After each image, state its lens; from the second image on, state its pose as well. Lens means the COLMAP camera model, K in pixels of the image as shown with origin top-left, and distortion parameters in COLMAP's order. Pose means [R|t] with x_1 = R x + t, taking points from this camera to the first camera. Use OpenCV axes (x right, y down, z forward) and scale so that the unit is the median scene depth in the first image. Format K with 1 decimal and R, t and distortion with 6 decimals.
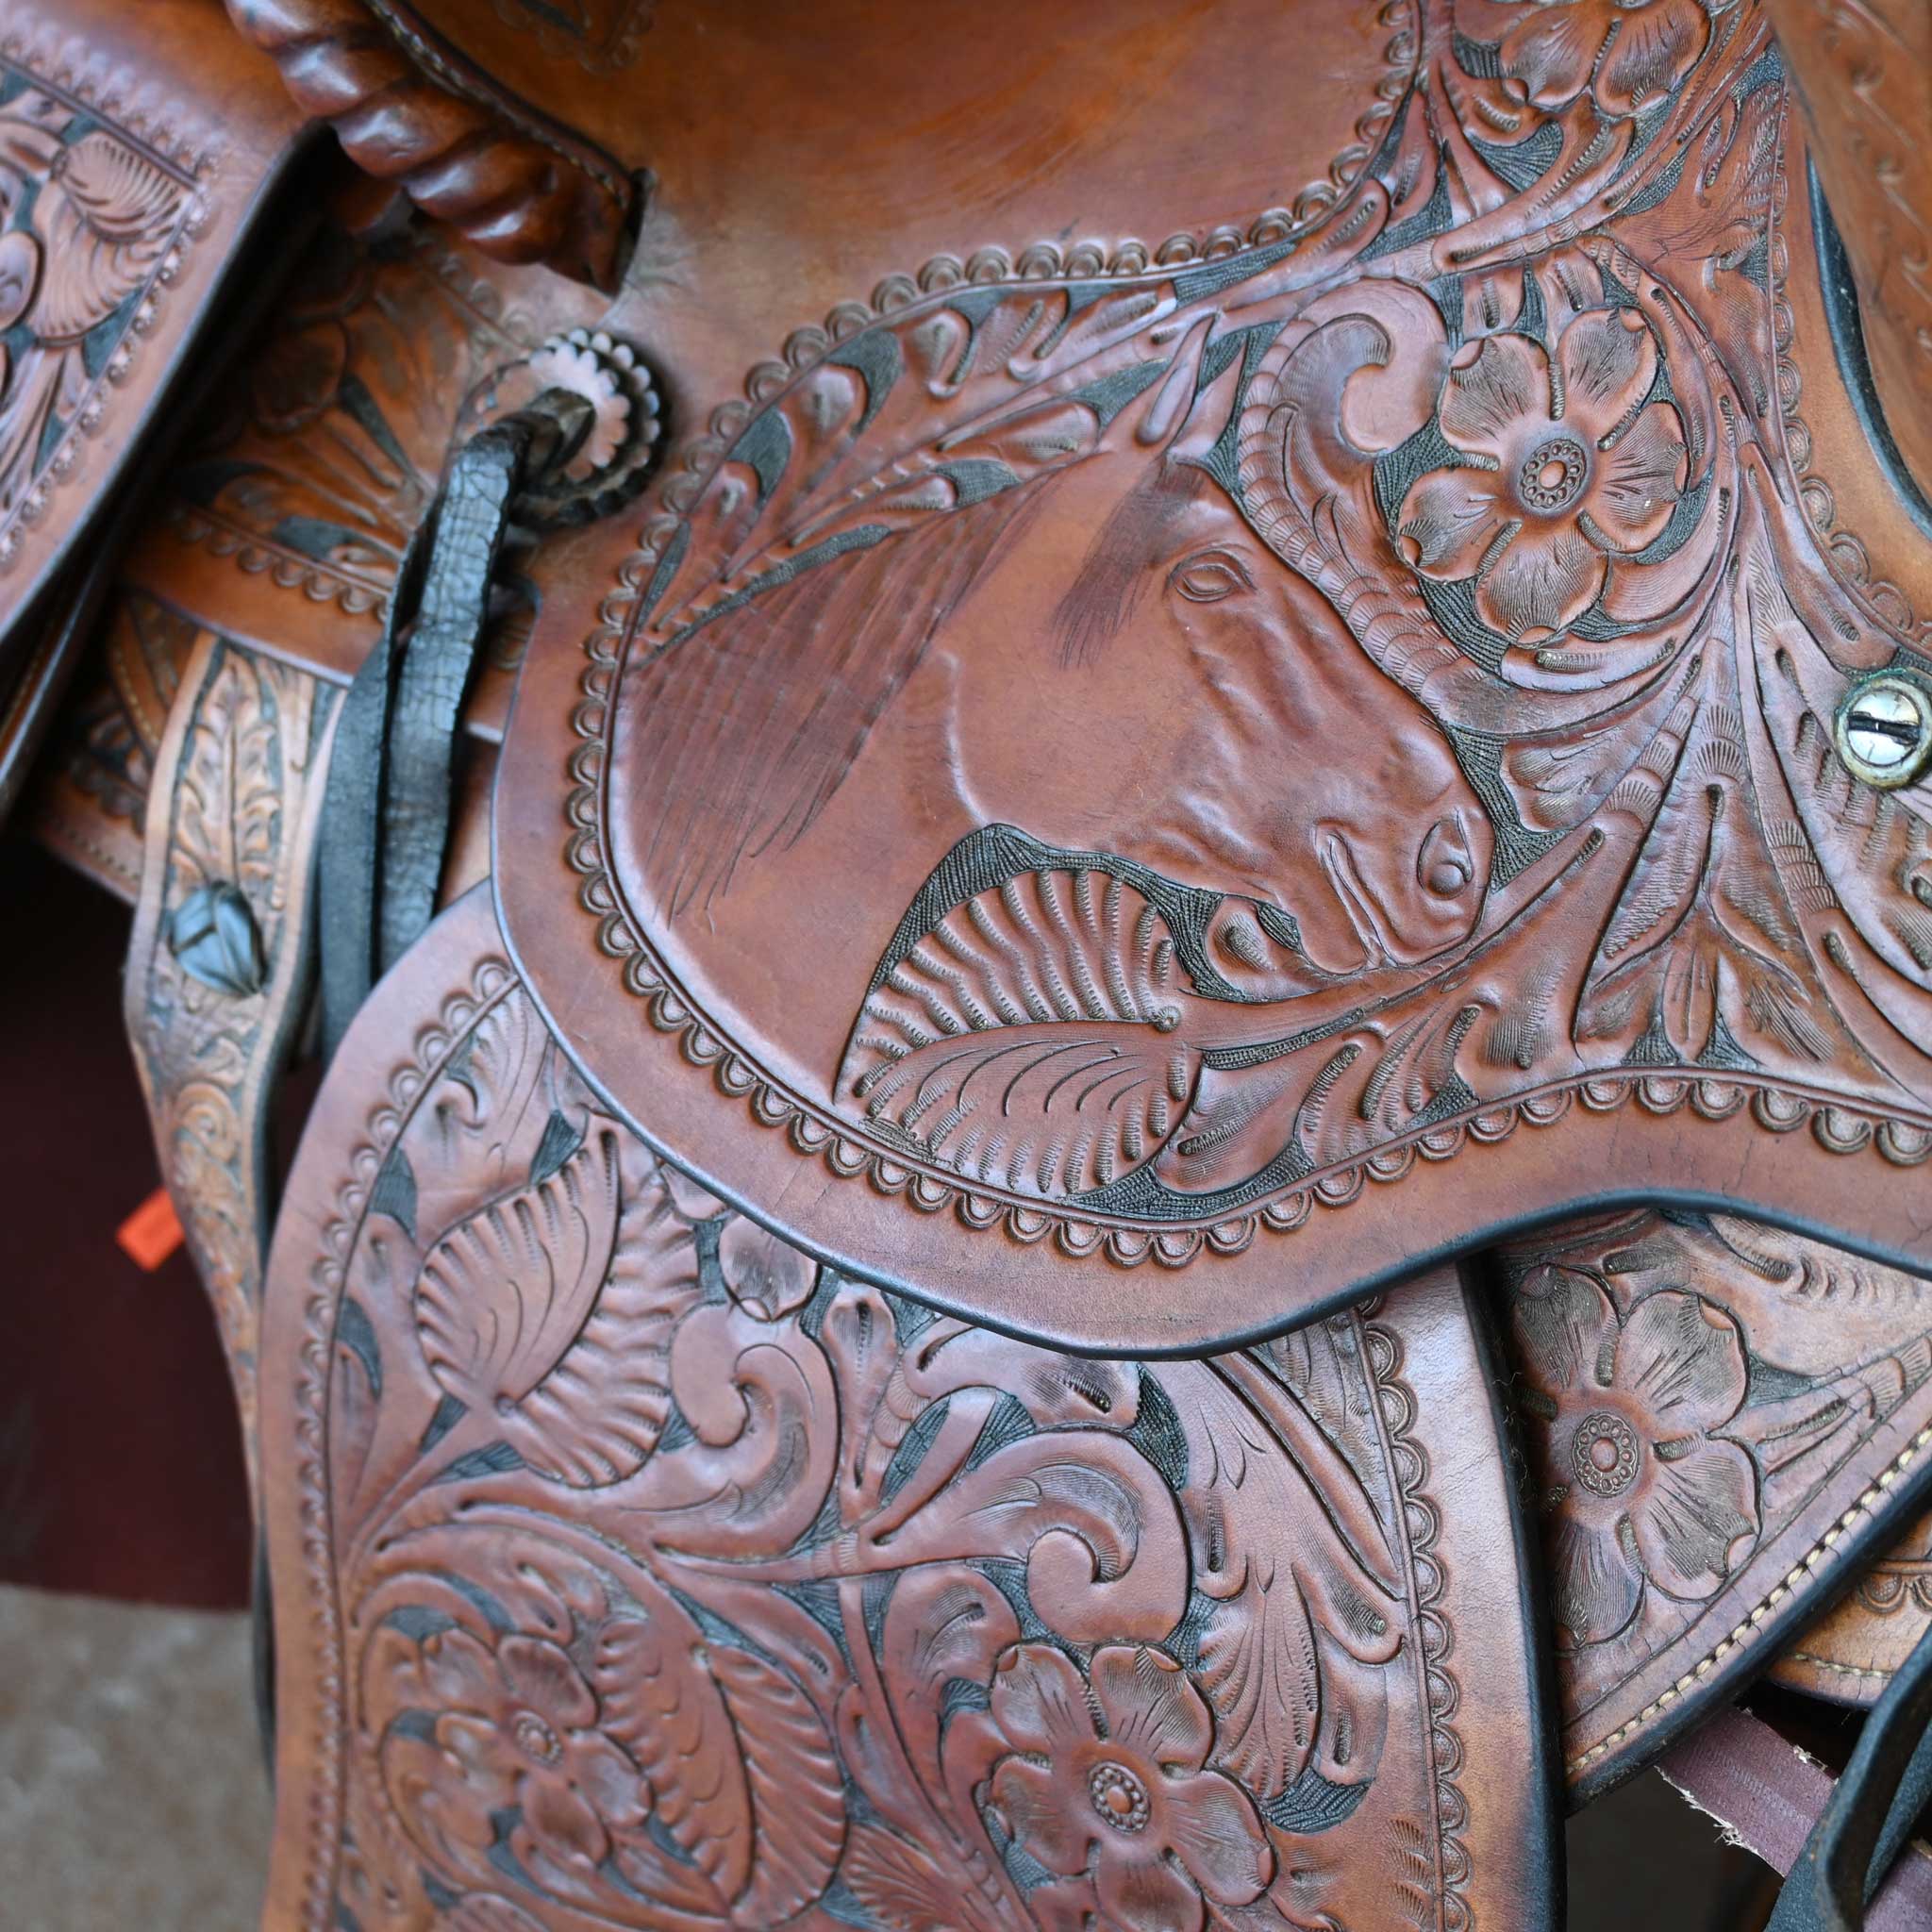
lens RADIAL K [[3052.8, 0, 1171.6], [0, 3052.8, 969.3], [0, 0, 1]] dist [0.009724, -0.006992]
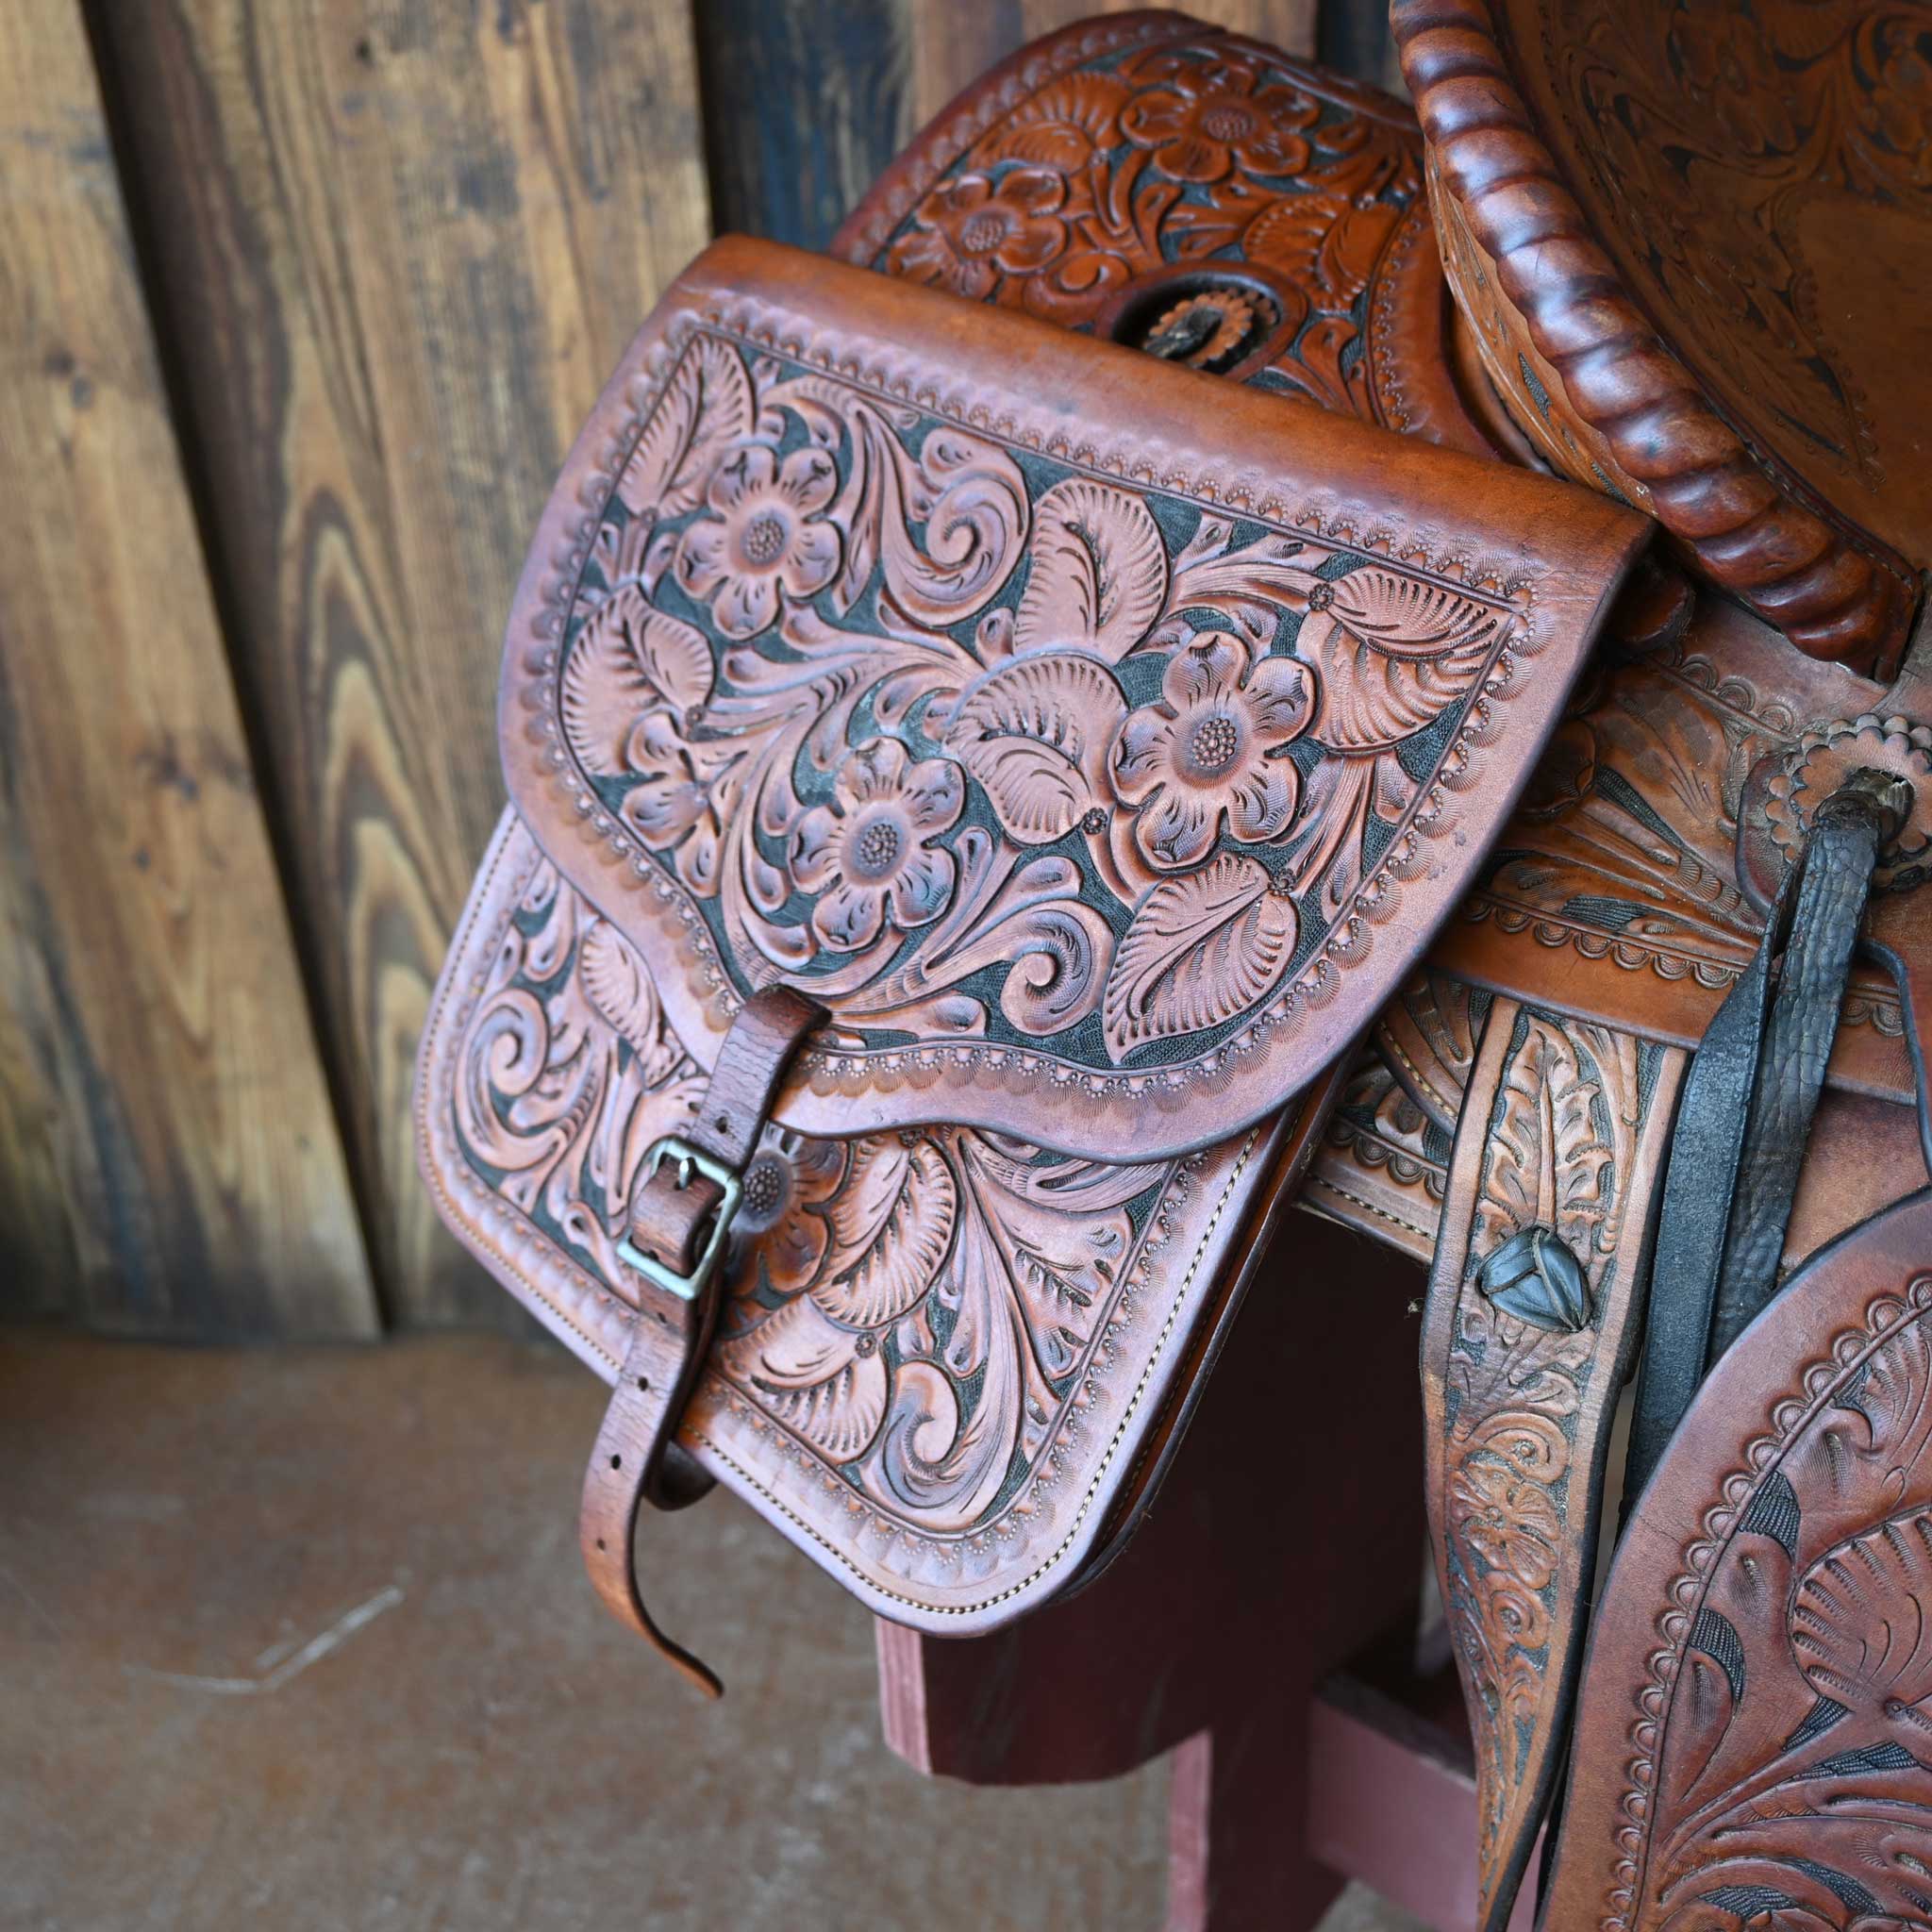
lens RADIAL K [[2047.8, 0, 1094.2], [0, 2047.8, 947.9], [0, 0, 1]] dist [-0.011508, 0.002900]
pose [[0.998081, -0.058960, 0.018913, -0.483197], [0.060299, 0.994932, -0.080468, -0.080008], [-0.014073, 0.081454, 0.996578, 0.261964]]
